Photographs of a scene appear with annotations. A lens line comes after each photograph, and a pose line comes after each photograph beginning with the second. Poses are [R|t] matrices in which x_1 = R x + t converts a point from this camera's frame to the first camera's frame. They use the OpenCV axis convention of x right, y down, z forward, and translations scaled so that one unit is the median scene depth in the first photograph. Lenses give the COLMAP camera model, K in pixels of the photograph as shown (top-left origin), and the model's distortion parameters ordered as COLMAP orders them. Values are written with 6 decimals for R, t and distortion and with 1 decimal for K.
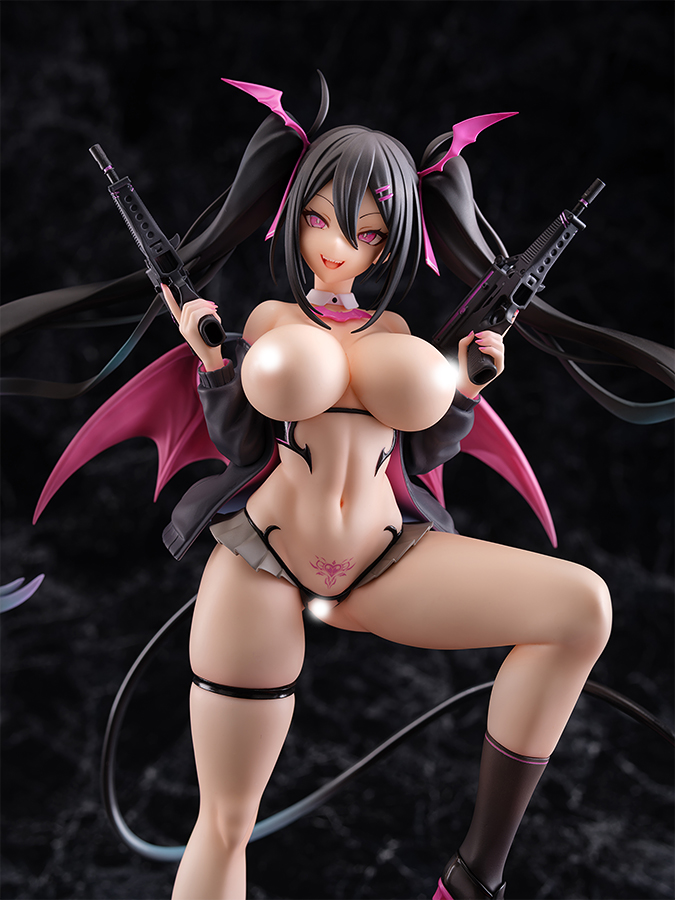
lens RADIAL K [[1201.3, 0, 337.5], [0, 1201.3, 450.0], [0, 0, 1]] dist [-0.018006, -0.041497]
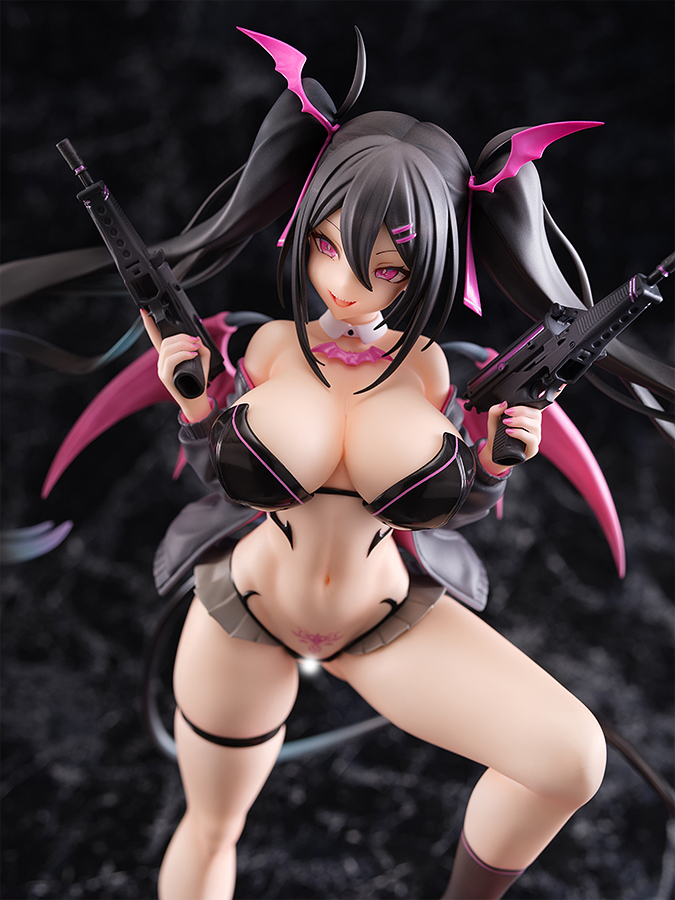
lens RADIAL K [[1201.3, 0, 337.5], [0, 1201.3, 450.0], [0, 0, 1]] dist [-0.018006, -0.041497]
pose [[0.968797, 0.138954, -0.205241, 0.173888], [-0.058708, 0.933153, 0.354654, -0.350145], [0.240802, -0.331538, 0.912193, 0.221499]]
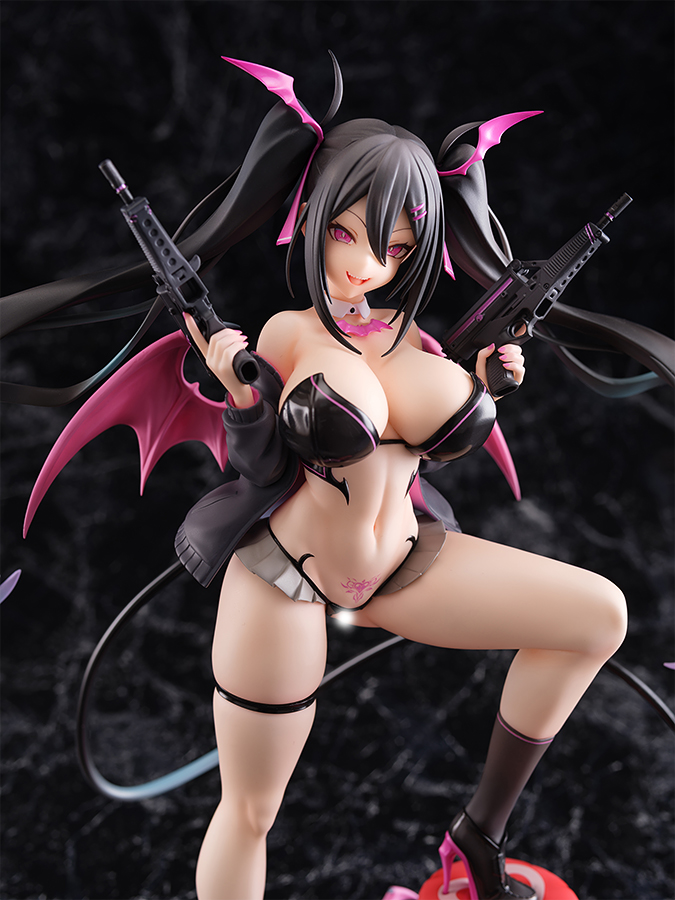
lens RADIAL K [[1201.3, 0, 337.5], [0, 1201.3, 450.0], [0, 0, 1]] dist [-0.018006, -0.041497]
pose [[0.969178, -0.063201, 0.238118, -0.254592], [-0.002451, 0.964014, 0.265841, -0.278247], [-0.246351, -0.258231, 0.934146, 0.082006]]
